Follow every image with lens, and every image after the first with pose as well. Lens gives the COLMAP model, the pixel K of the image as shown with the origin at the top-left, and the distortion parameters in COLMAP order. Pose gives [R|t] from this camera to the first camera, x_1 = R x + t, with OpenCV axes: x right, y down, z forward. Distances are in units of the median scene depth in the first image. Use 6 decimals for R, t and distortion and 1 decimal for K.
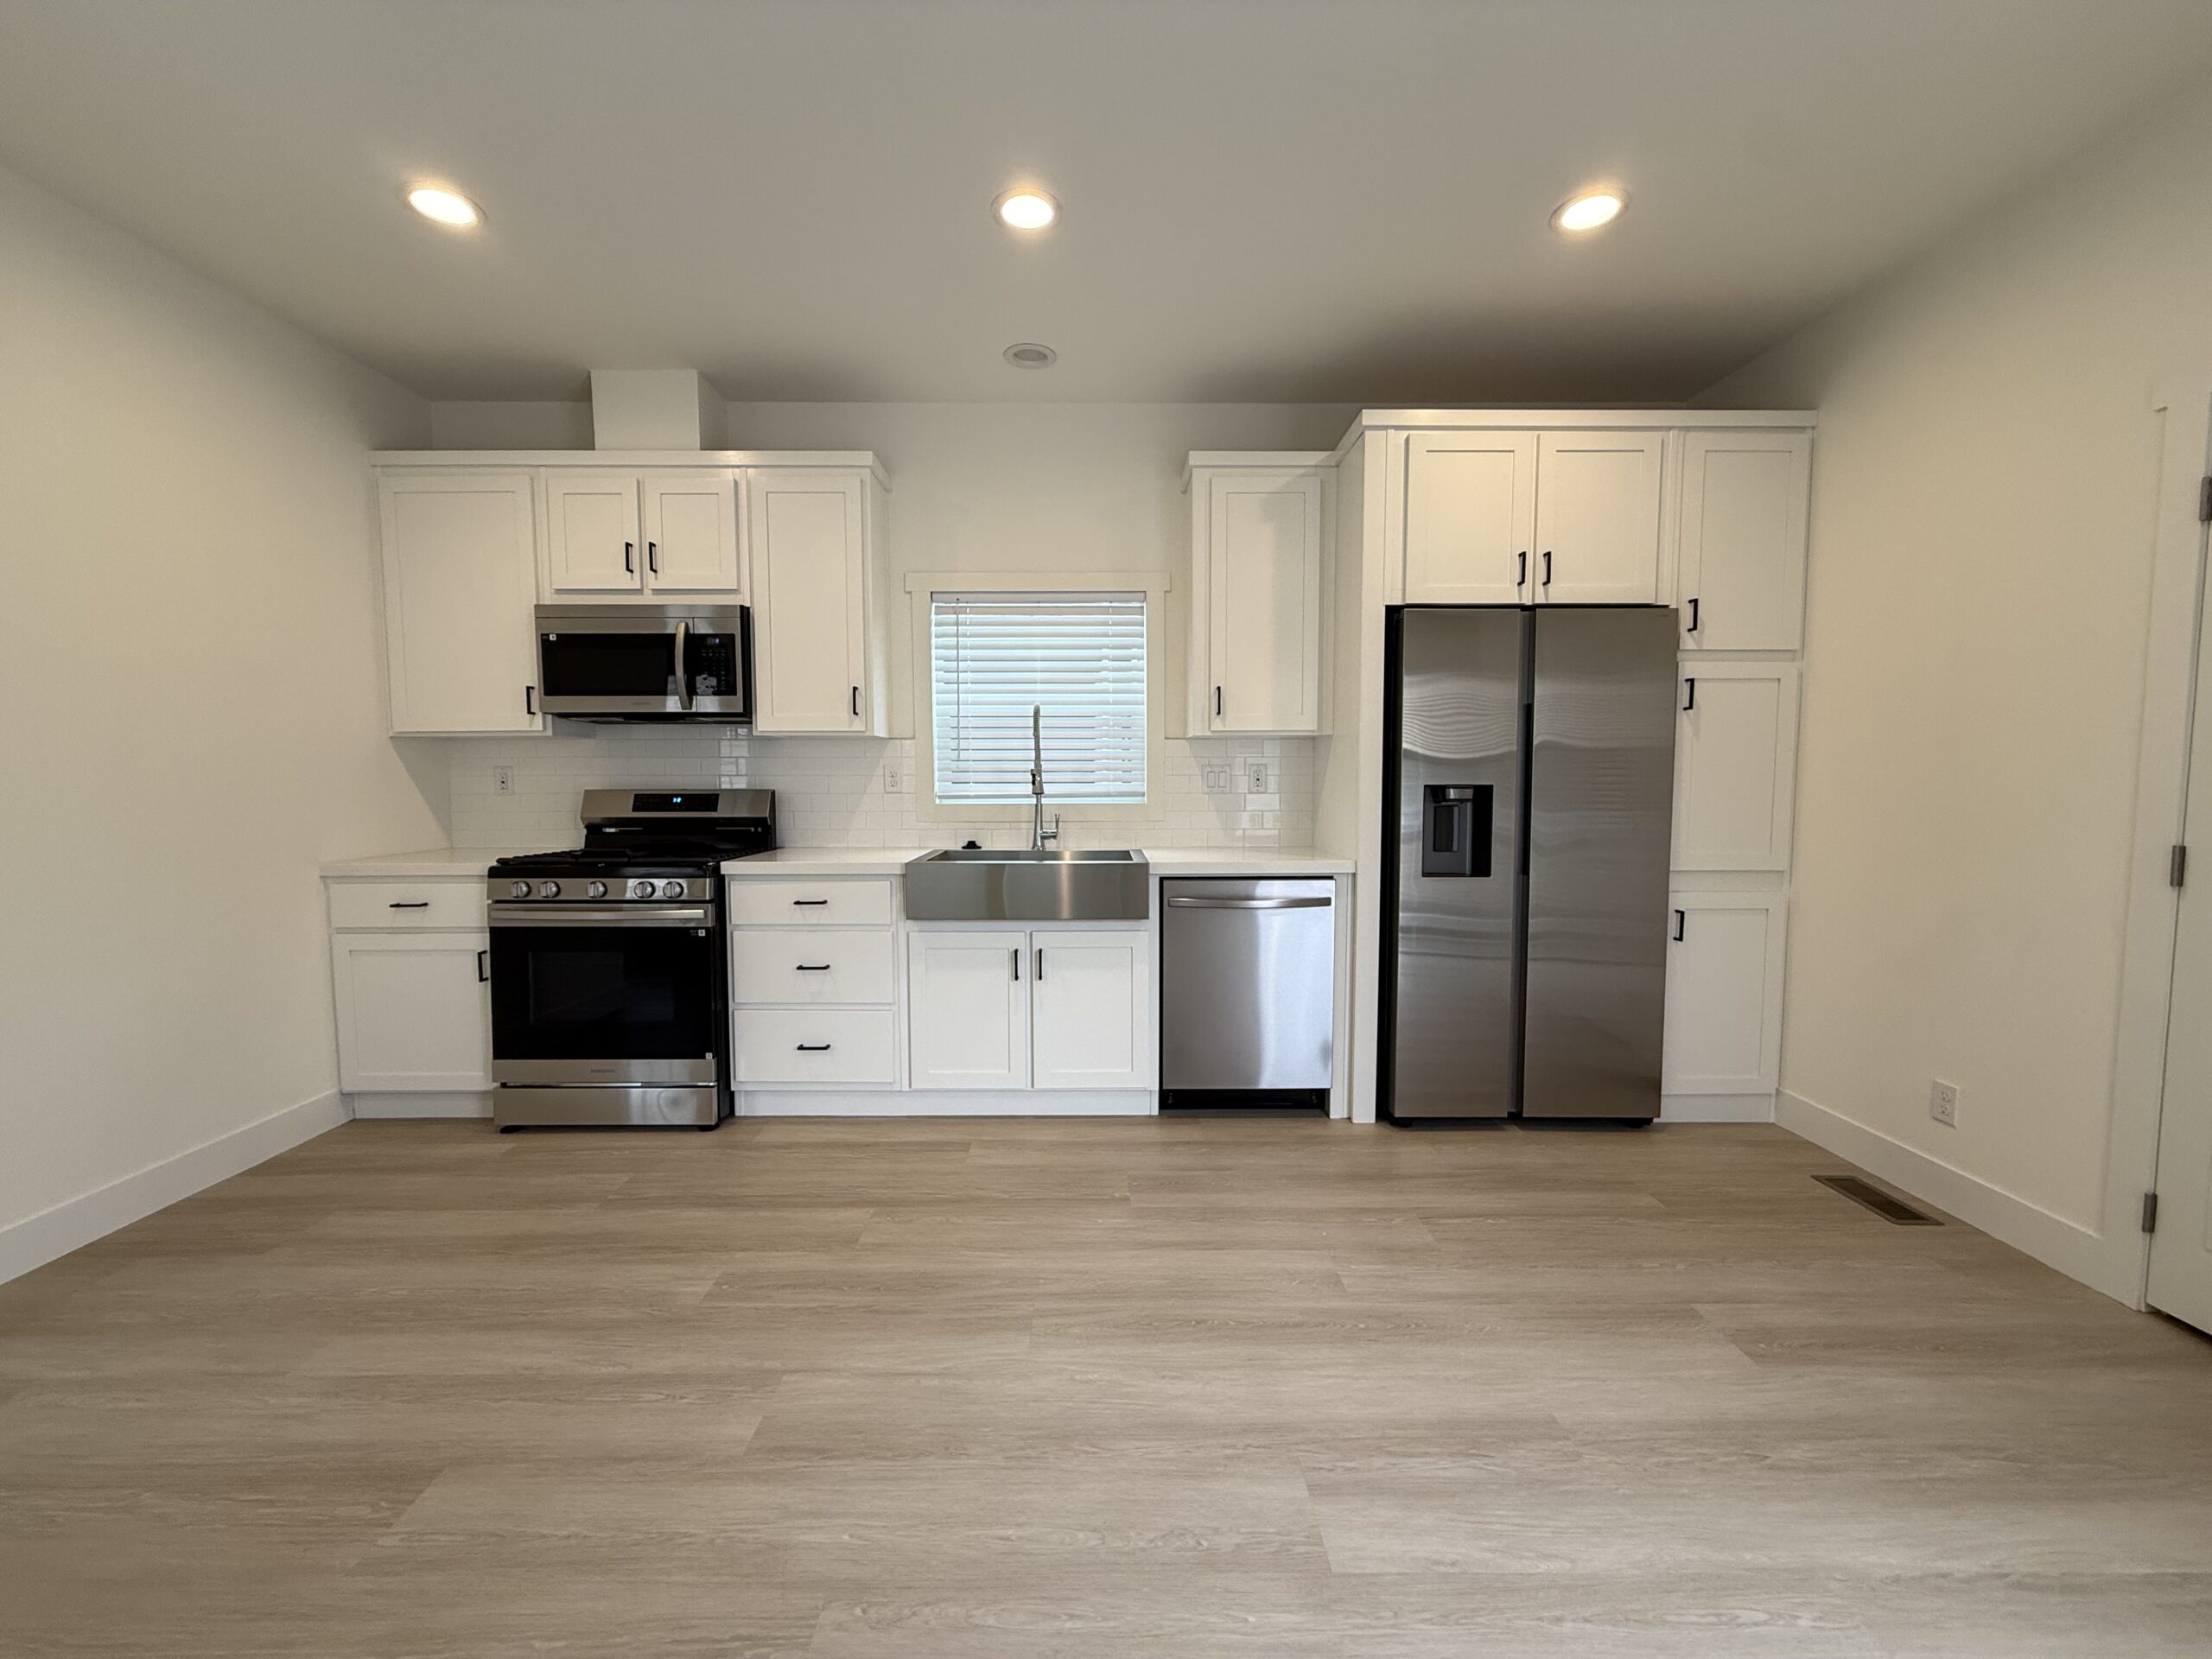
lens RADIAL K [[882.0, 0, 1101.2], [0, 882.0, 830.8], [0, 0, 1]] dist [0.000562, -0.000439]
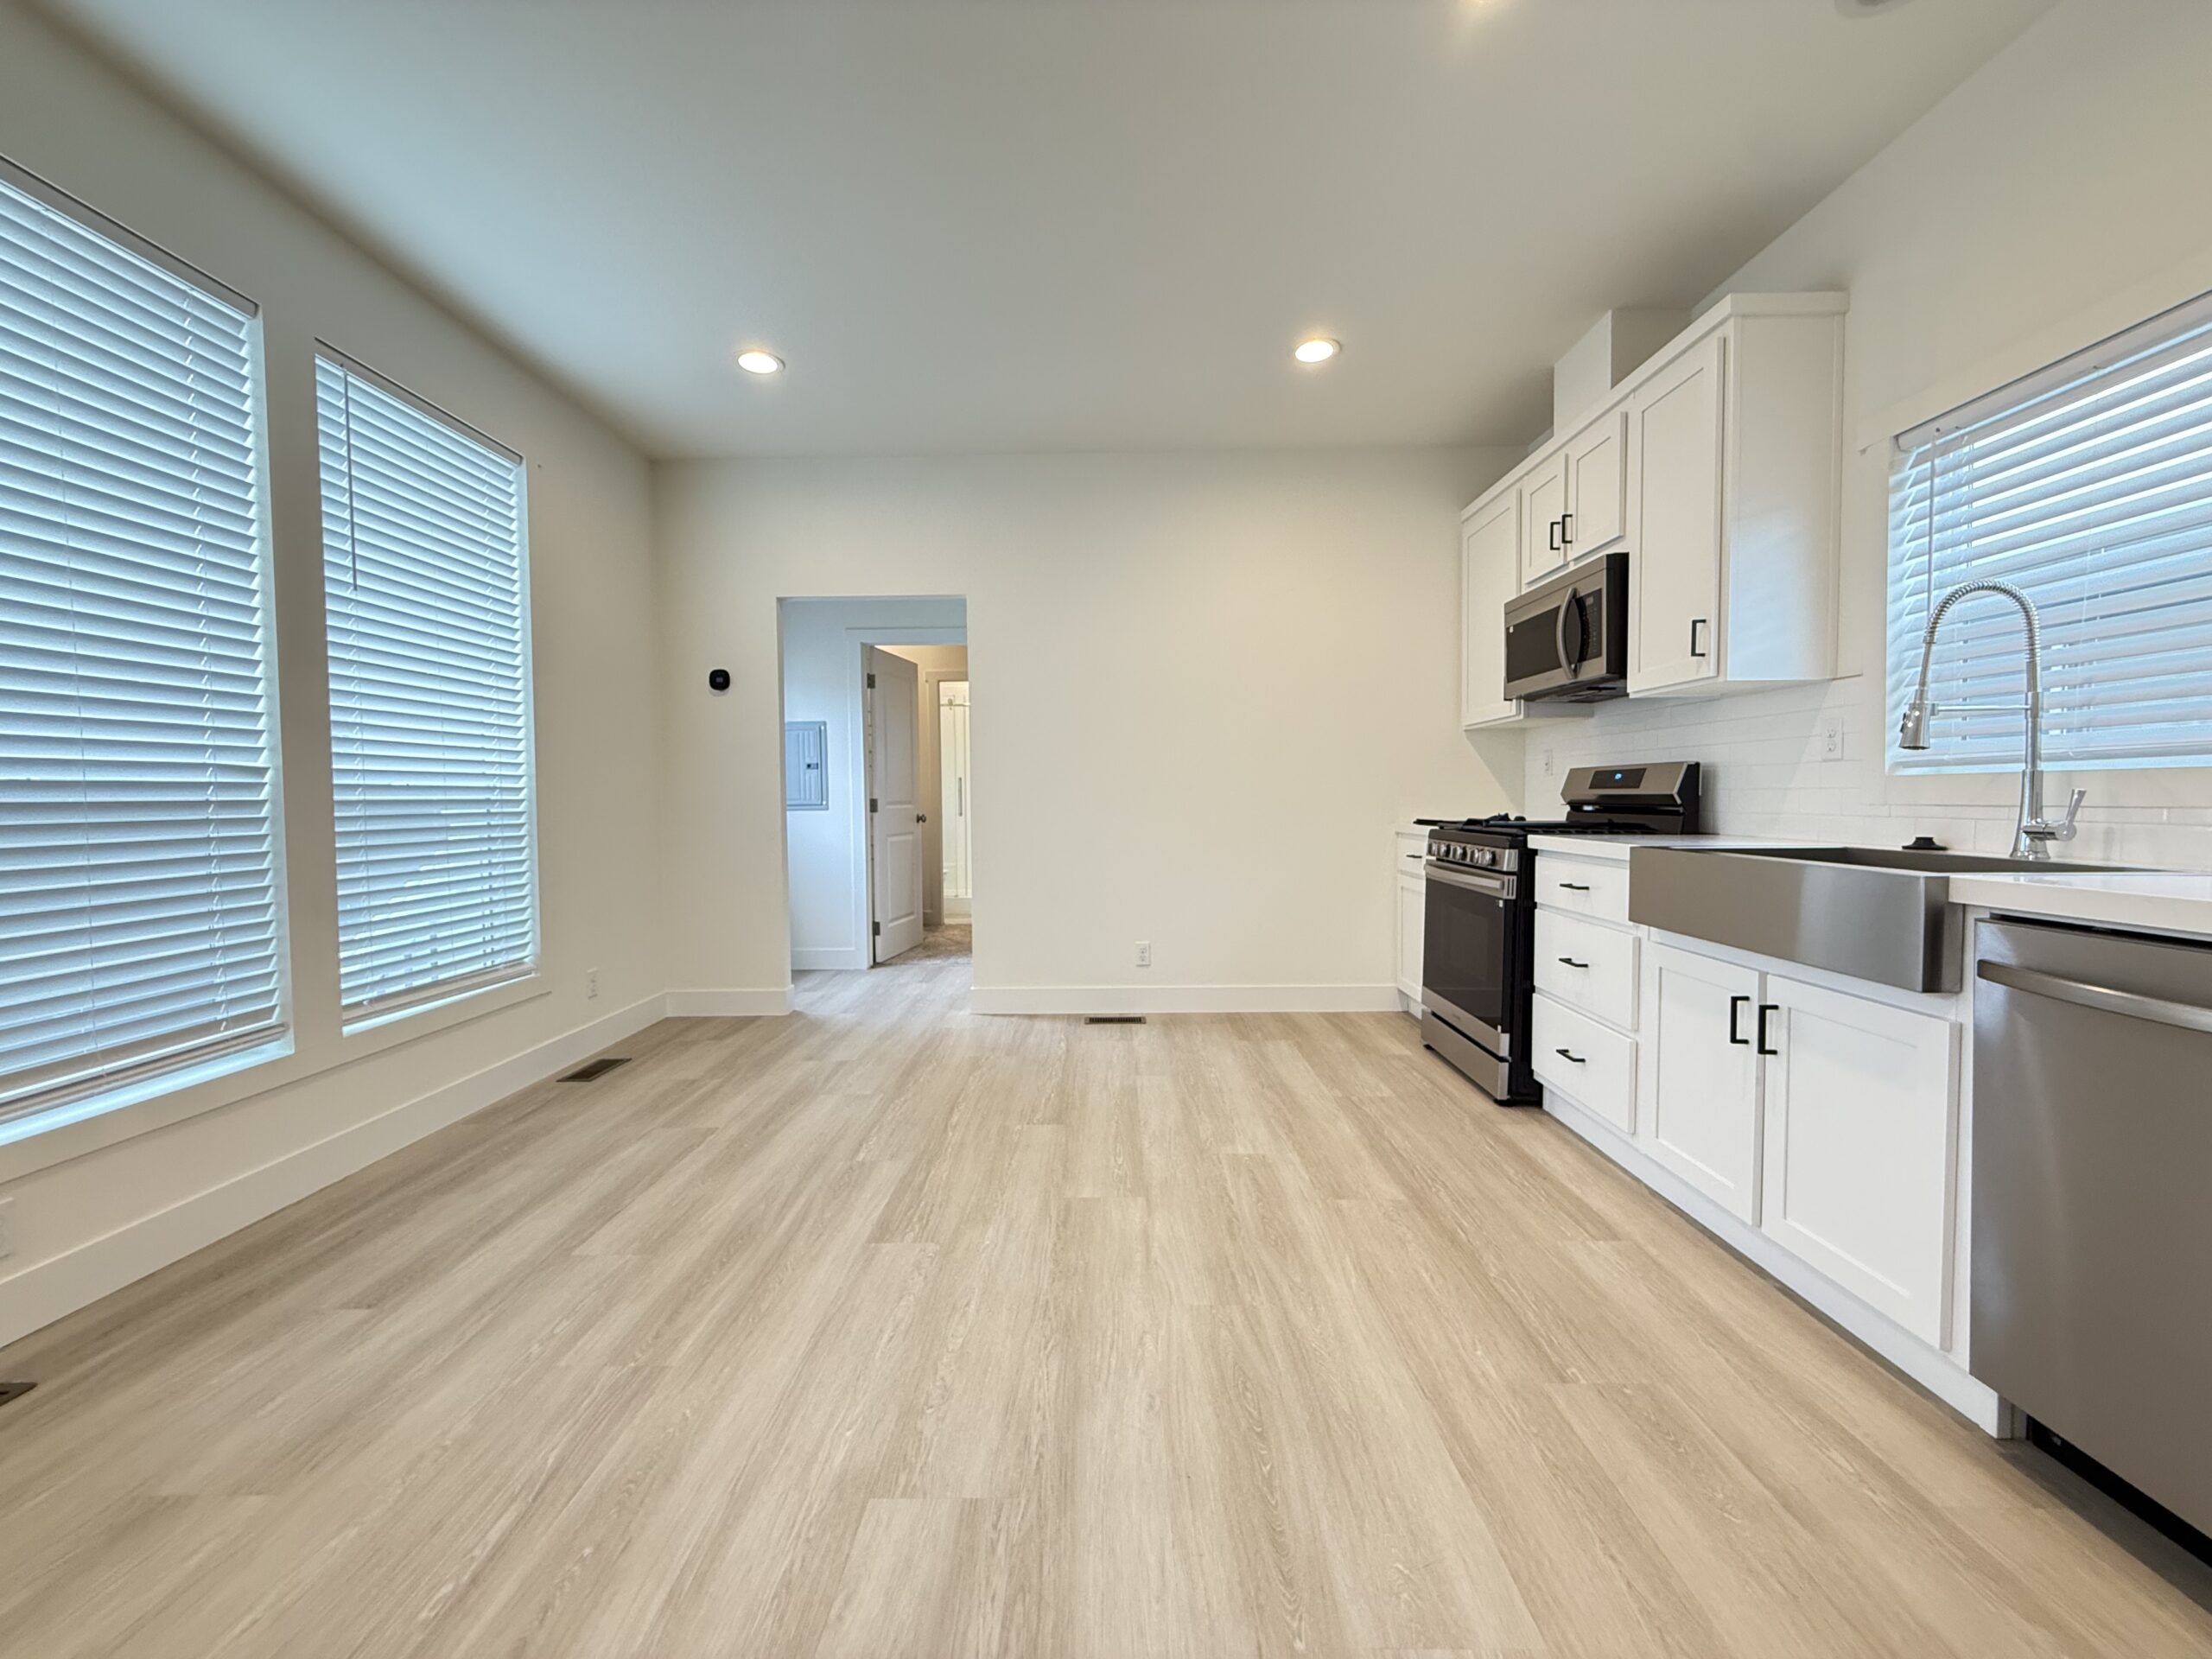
lens RADIAL K [[882.0, 0, 1096.4], [0, 882.0, 828.3], [0, 0, 1]] dist [0.000562, -0.000439]
pose [[-0.023153, 0.038909, -0.998975, 0.565689], [-0.058590, 0.997472, 0.040208, 0.017967], [0.998014, 0.059461, -0.020815, 0.573316]]
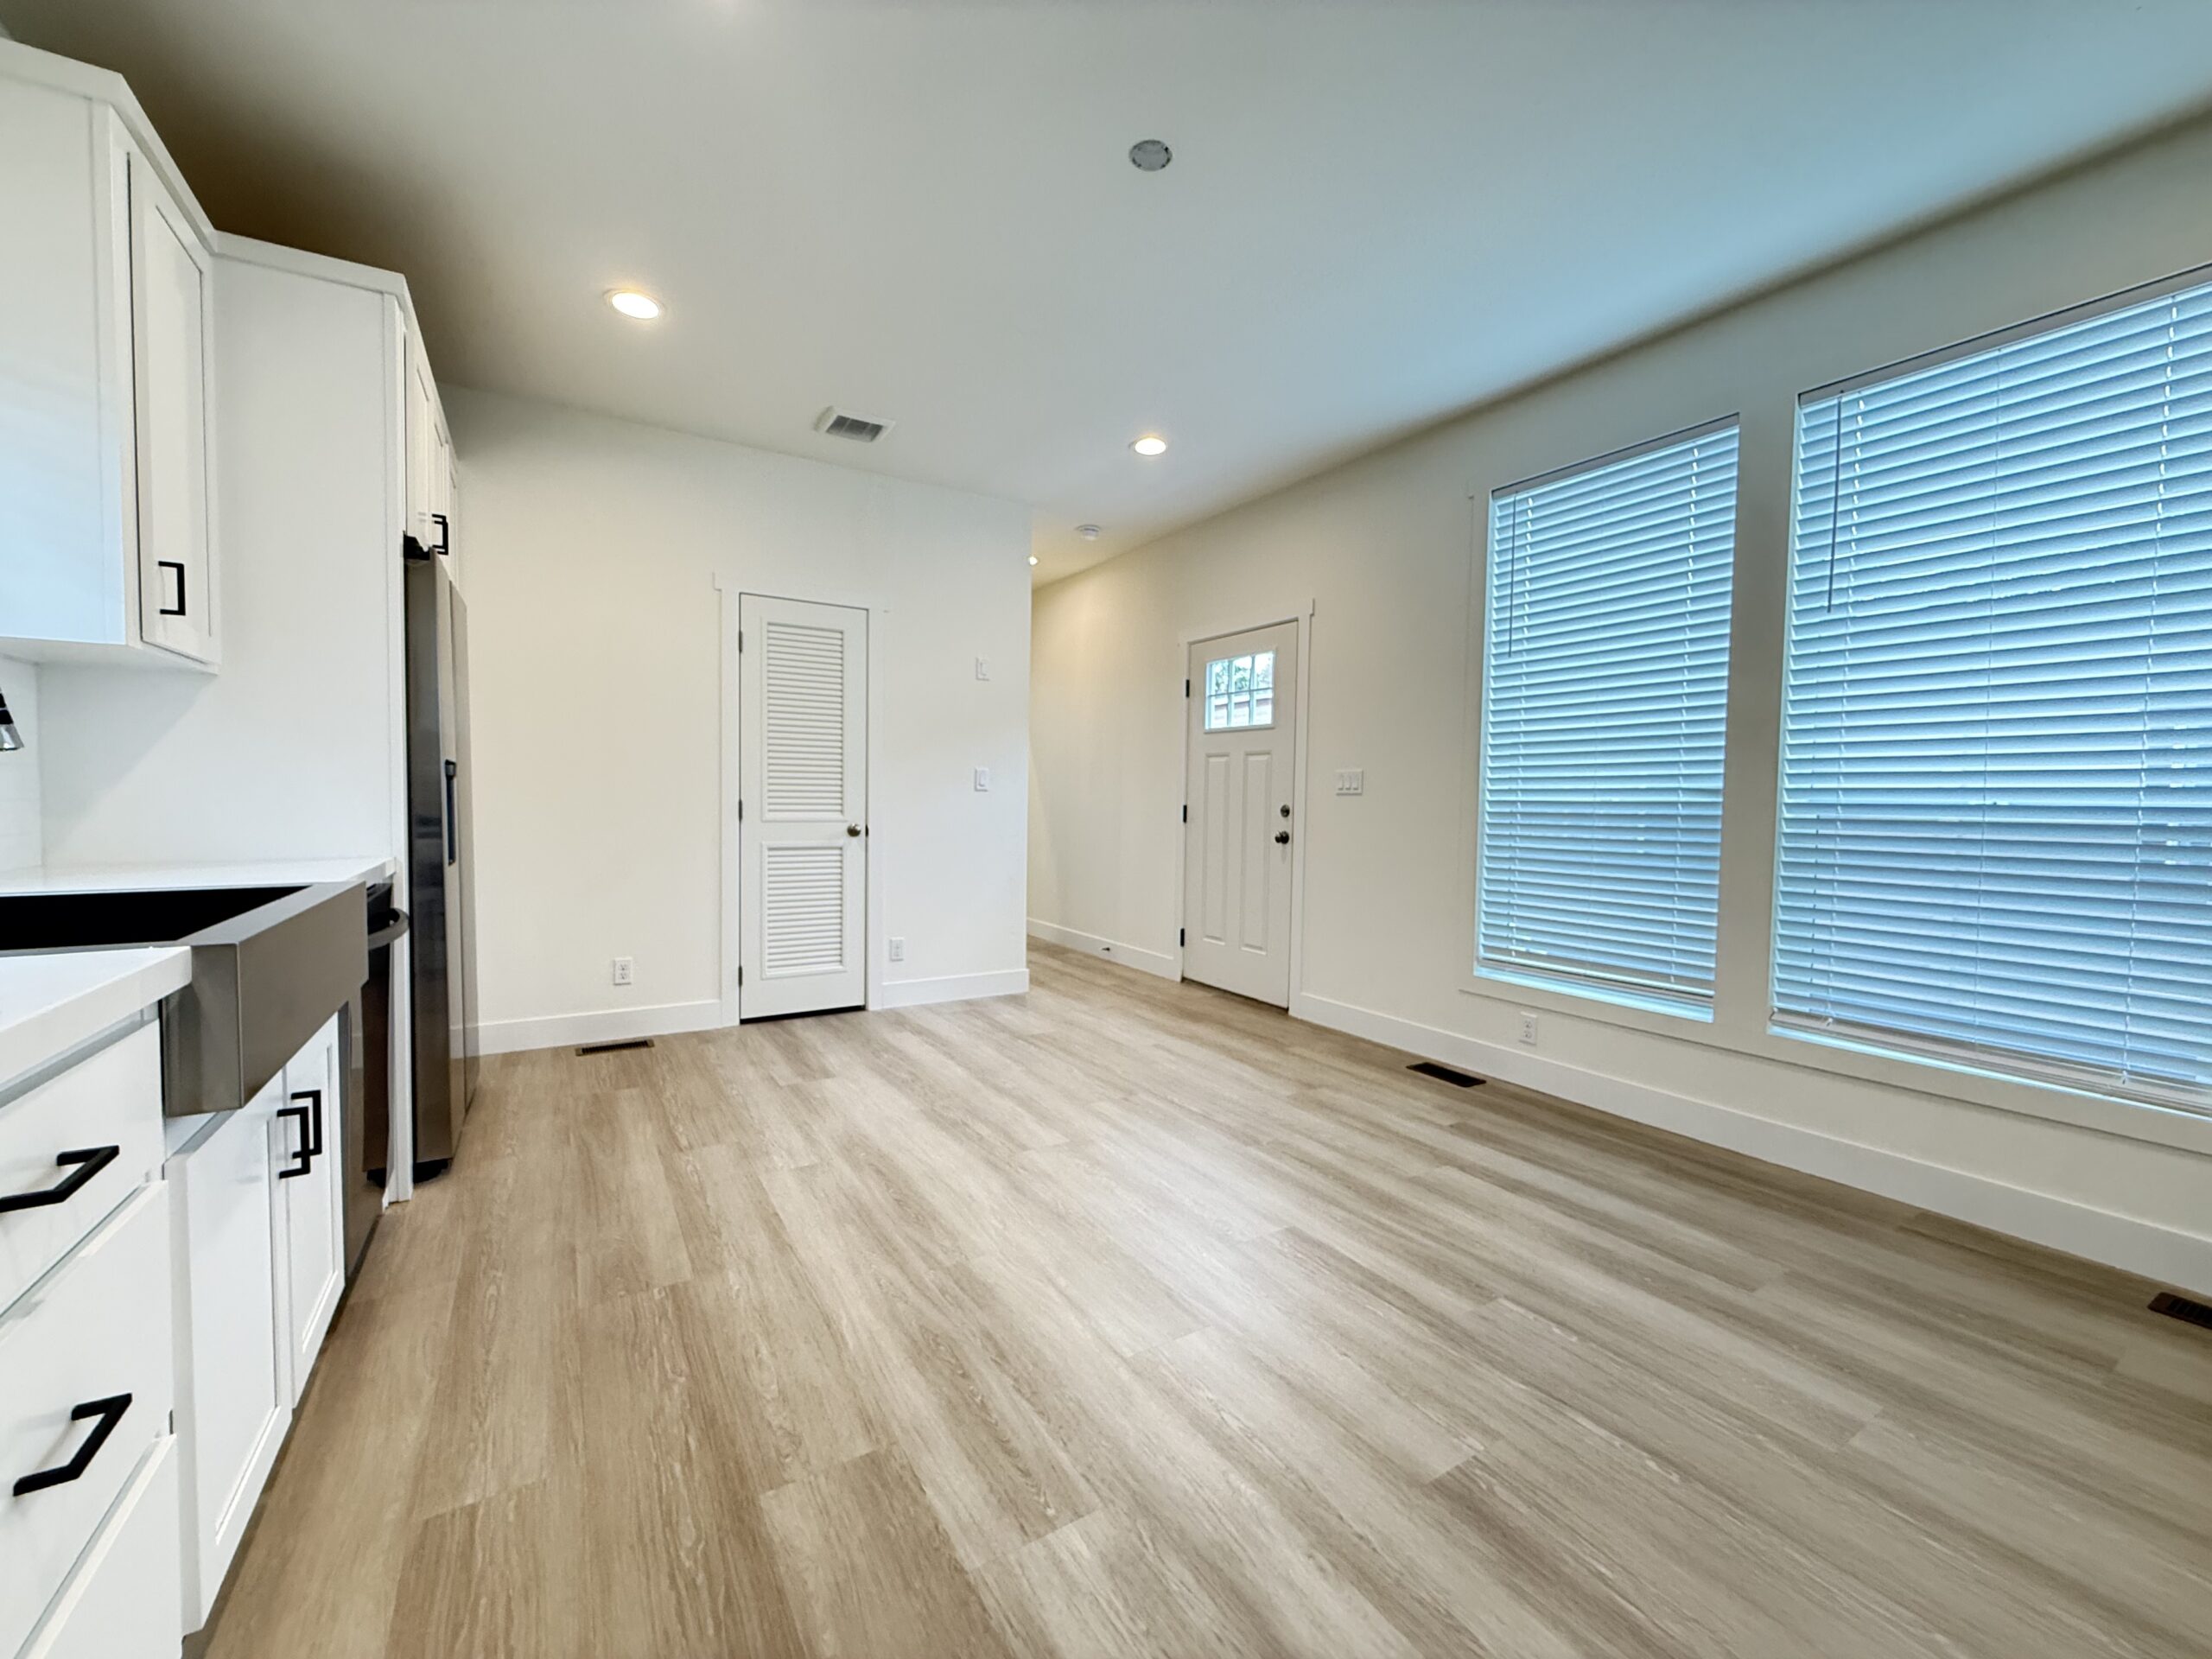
lens RADIAL K [[882.0, 0, 1102.4], [0, 882.0, 826.0], [0, 0, 1]] dist [0.000562, -0.000439]
pose [[-0.527109, -0.033569, 0.849134, -0.708343], [0.044276, 0.996777, 0.066891, -0.016926], [-0.848643, 0.072855, -0.523924, 0.920558]]
